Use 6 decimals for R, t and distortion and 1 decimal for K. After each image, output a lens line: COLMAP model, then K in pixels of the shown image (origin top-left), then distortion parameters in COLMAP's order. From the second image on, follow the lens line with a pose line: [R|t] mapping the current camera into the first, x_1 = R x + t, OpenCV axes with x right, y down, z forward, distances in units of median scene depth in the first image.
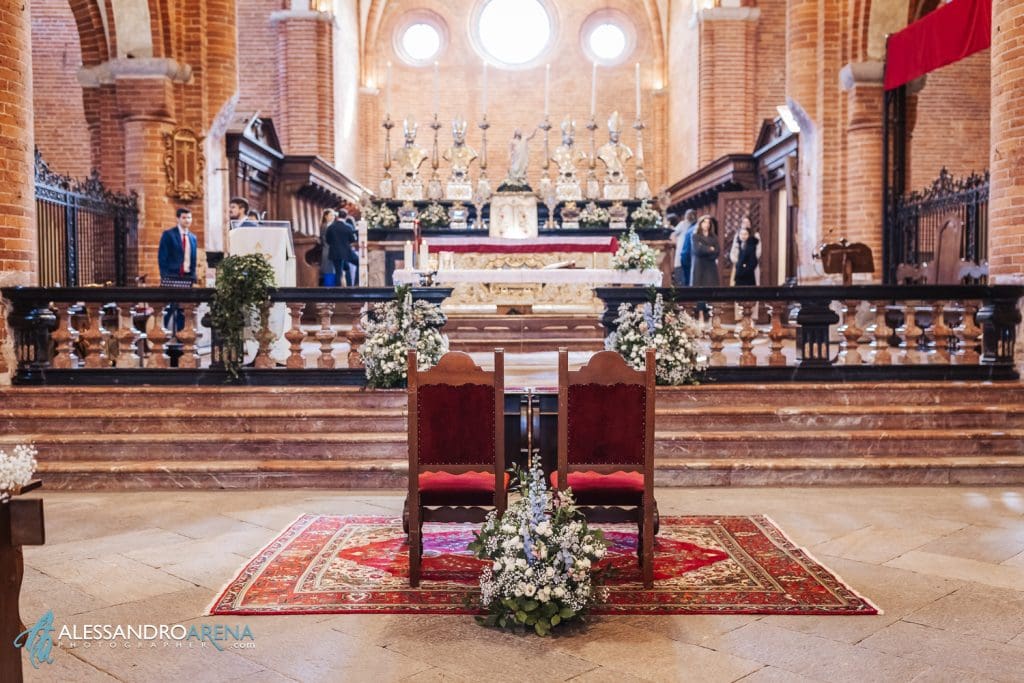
lens RADIAL K [[988.7, 0, 472.7], [0, 988.7, 347.8], [0, 0, 1]] dist [0.005836, -0.017598]
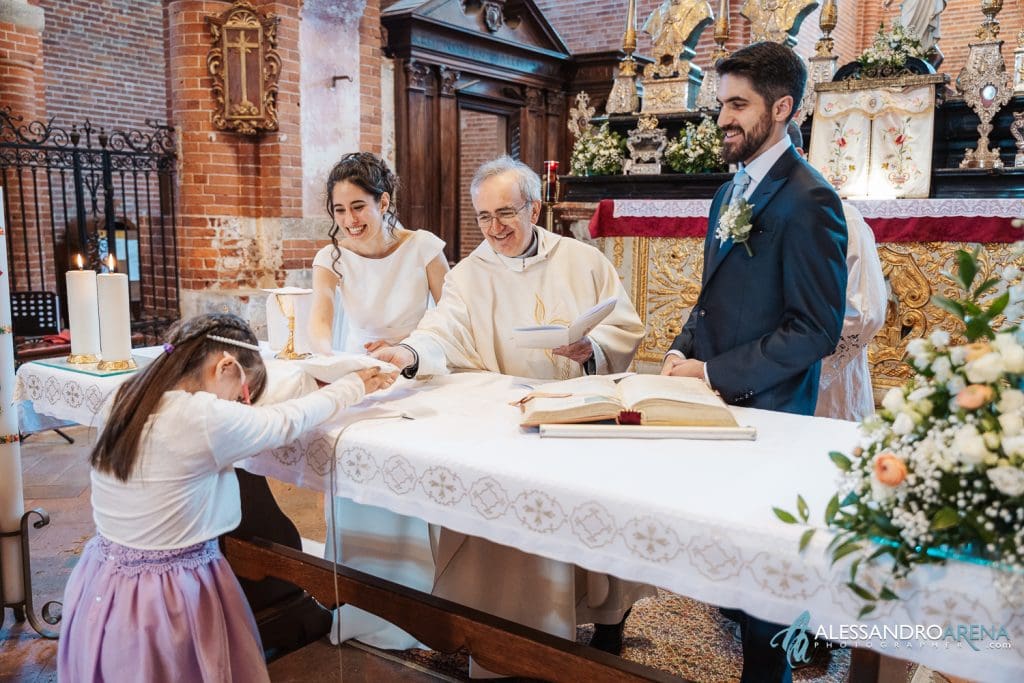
lens RADIAL K [[867.1, 0, 512.0], [0, 867.1, 341.5], [0, 0, 1]] dist [-0.004267, -0.000717]
pose [[0.826833, 0.090465, -0.555124, 0.122949], [-0.041380, 0.994090, 0.100367, -0.082048], [0.560923, -0.060016, 0.825690, 0.628710]]
